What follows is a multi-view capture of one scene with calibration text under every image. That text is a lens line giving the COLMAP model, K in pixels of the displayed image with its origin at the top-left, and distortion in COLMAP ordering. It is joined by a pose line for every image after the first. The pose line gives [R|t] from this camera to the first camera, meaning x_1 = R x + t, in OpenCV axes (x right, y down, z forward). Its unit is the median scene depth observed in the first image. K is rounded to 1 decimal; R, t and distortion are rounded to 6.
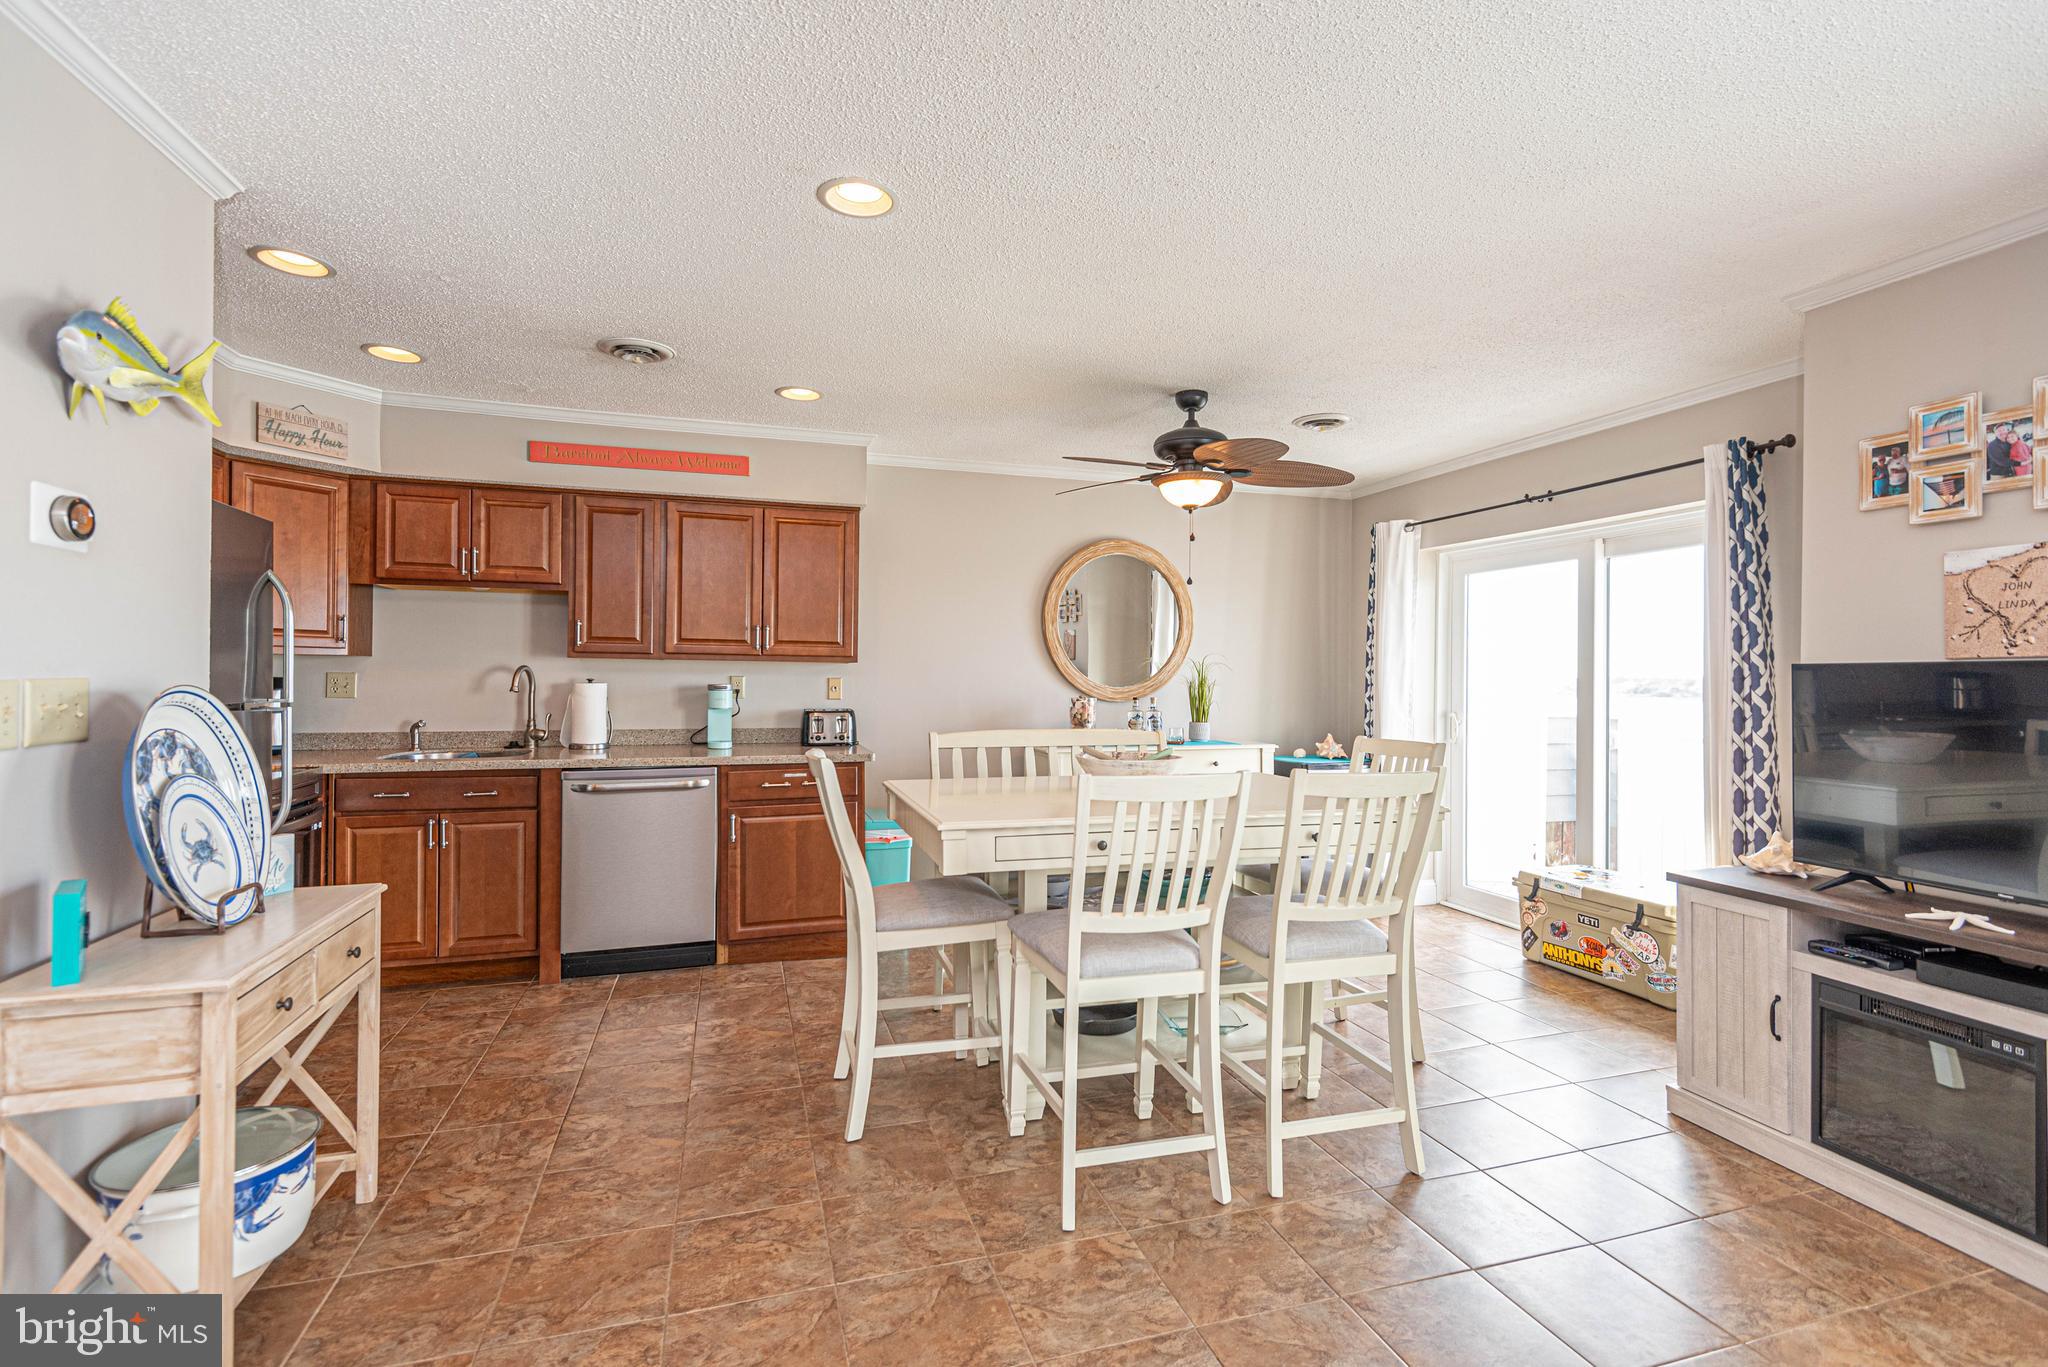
lens RADIAL K [[935.6, 0, 1029.0], [0, 935.6, 676.1], [0, 0, 1]] dist [0.000784, -0.000330]
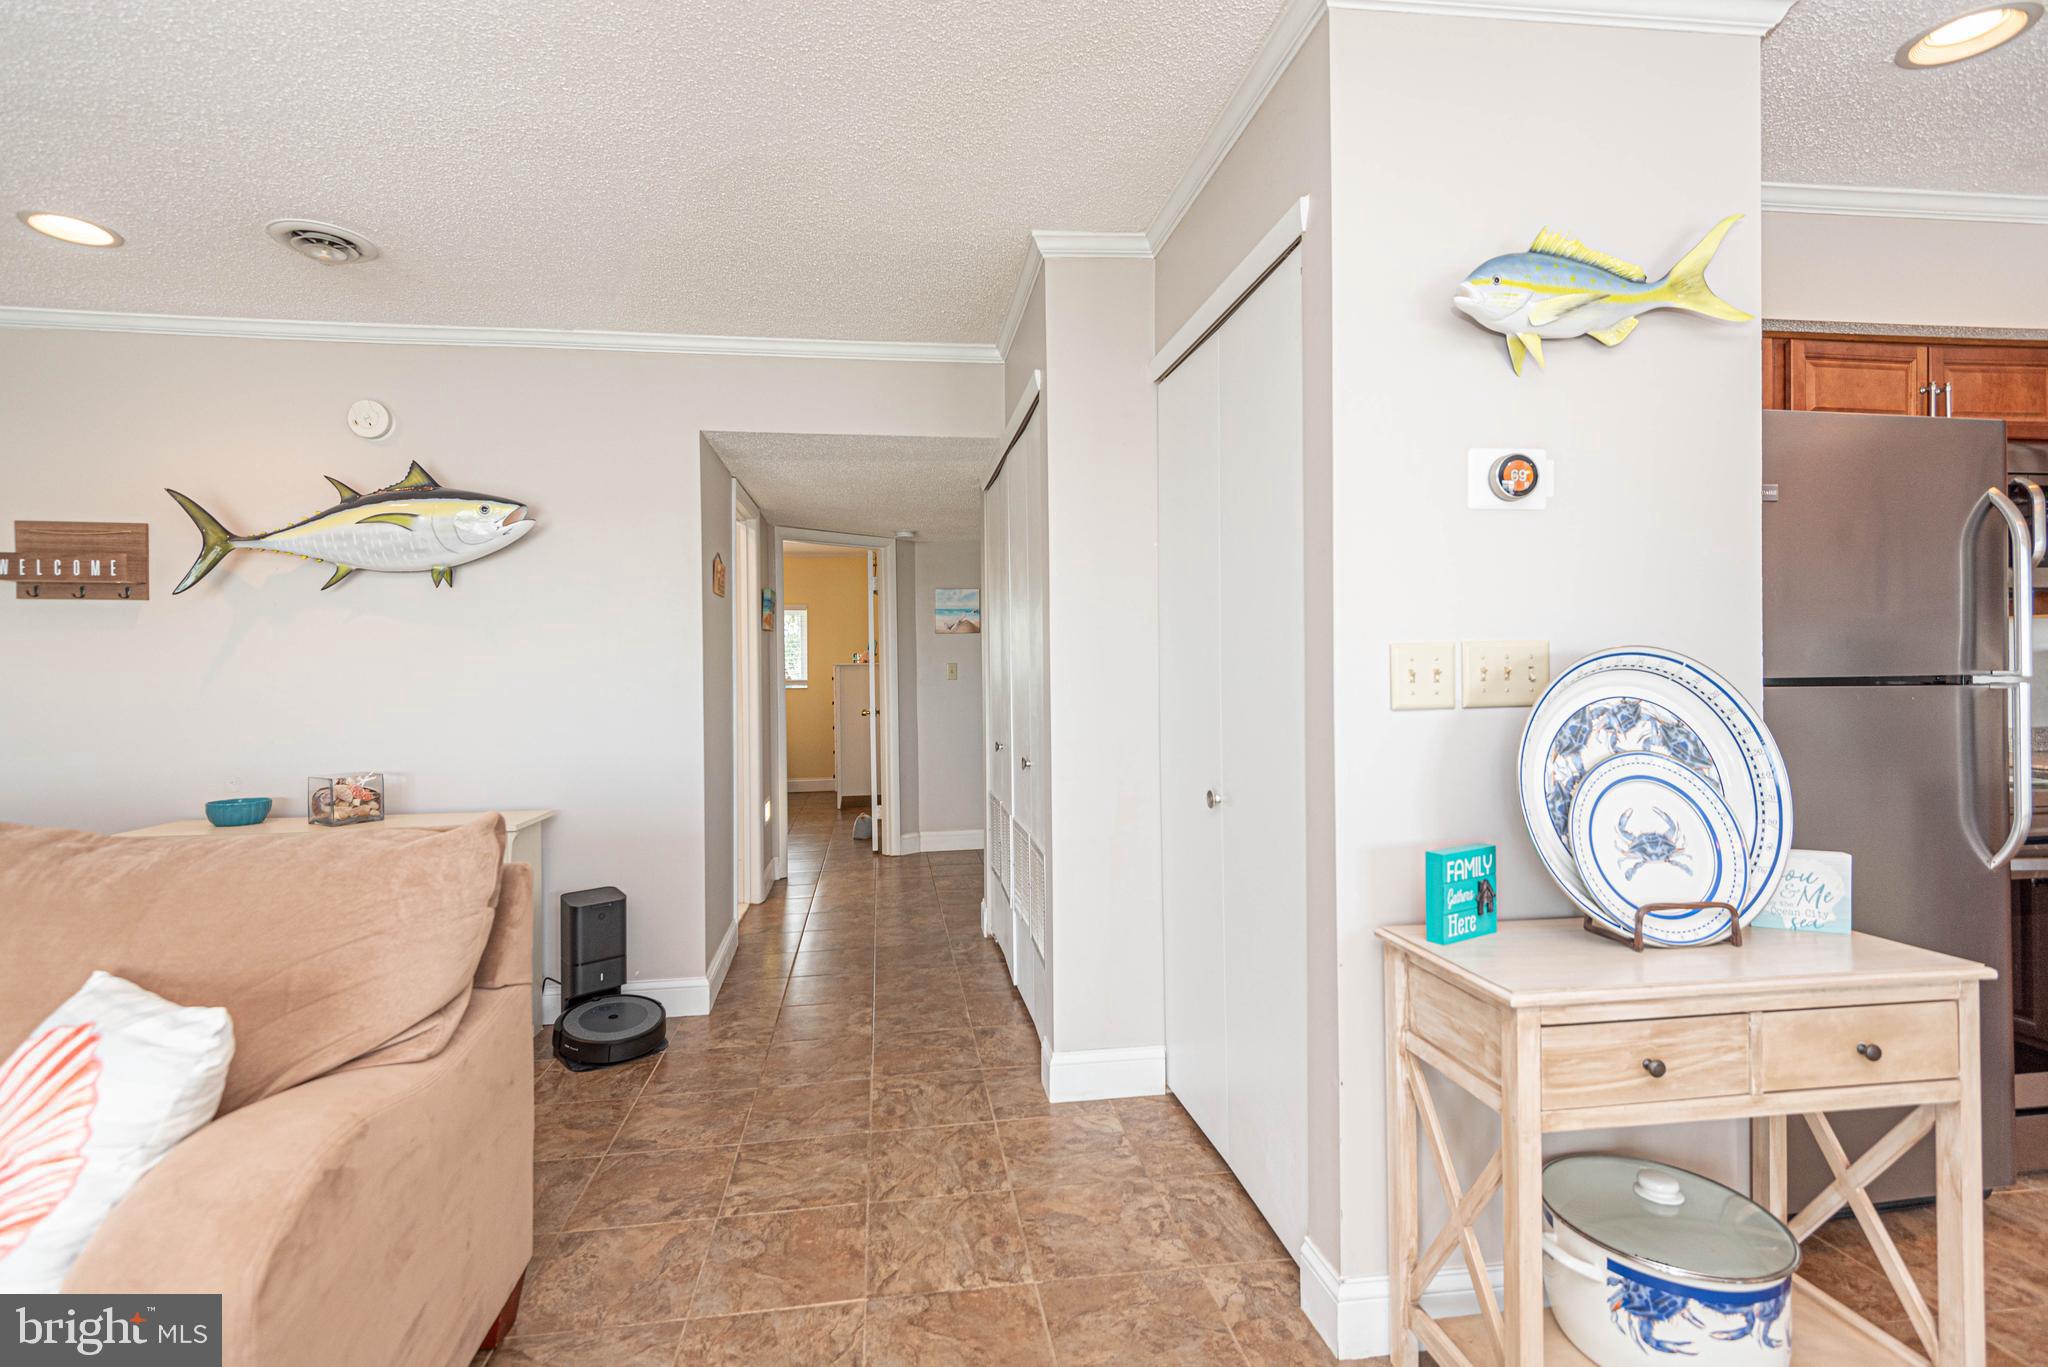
lens RADIAL K [[937.0, 0, 994.4], [0, 937.0, 677.3], [0, 0, 1]] dist [0.015529, -0.001290]
pose [[-0.177596, 0.000749, -0.984103, 0.018936], [0.008227, 0.999966, -0.000724, 0.015945], [0.984069, -0.008225, -0.177596, 0.272641]]
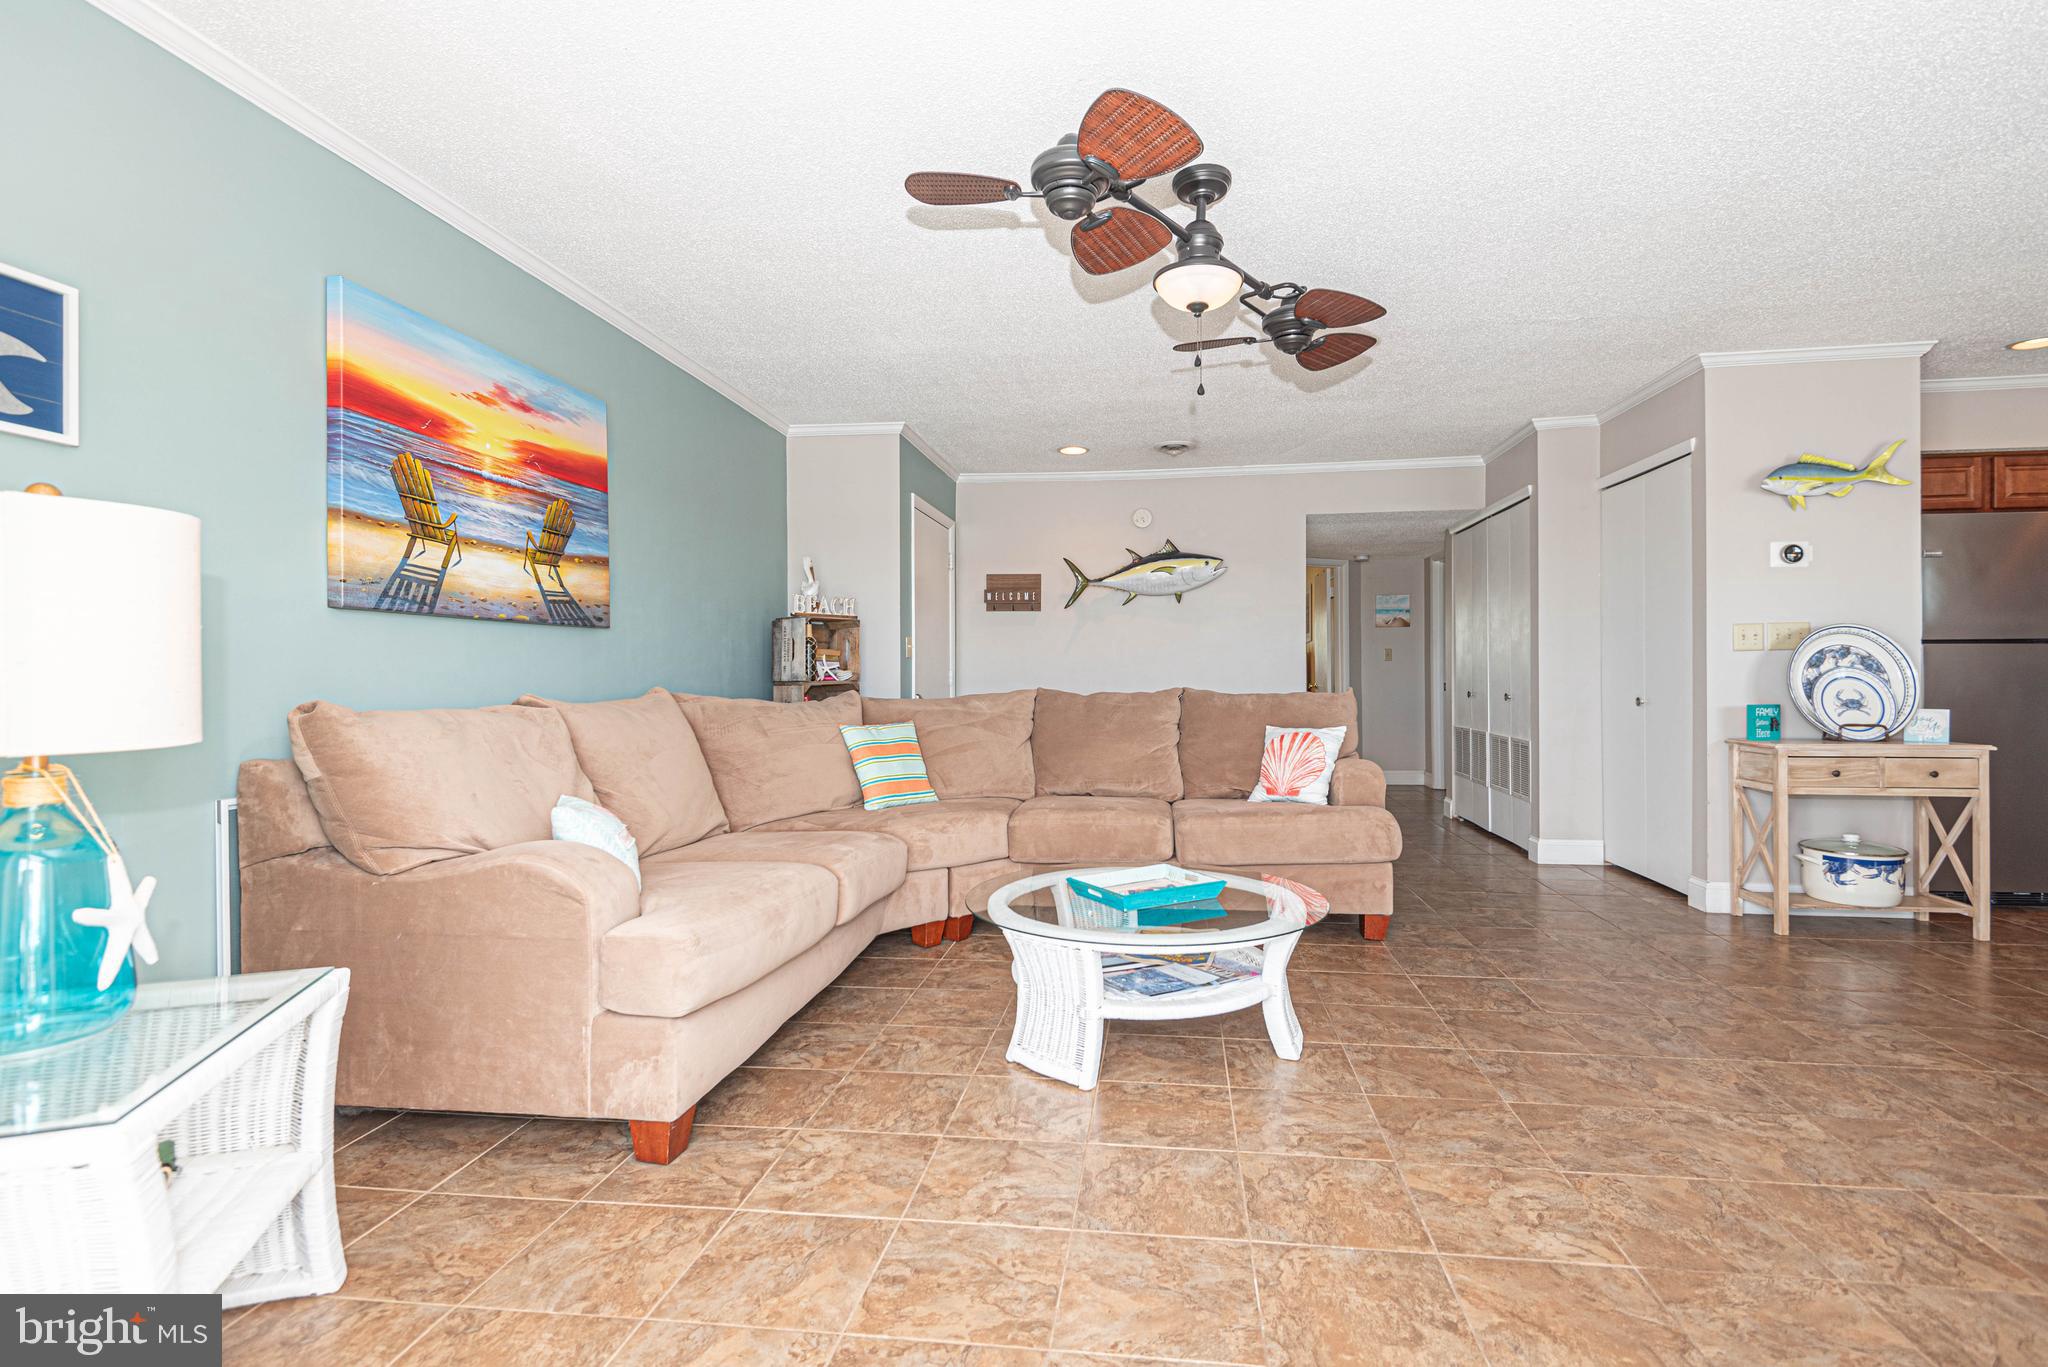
lens RADIAL K [[951.9, 0, 1067.6], [0, 951.9, 673.5], [0, 0, 1]] dist [0.038827, -0.021311]
pose [[-0.408710, -0.007414, -0.912634, 0.827181], [0.000664, 0.999964, -0.008420, 0.064555], [0.912664, -0.004047, -0.408691, 0.140878]]
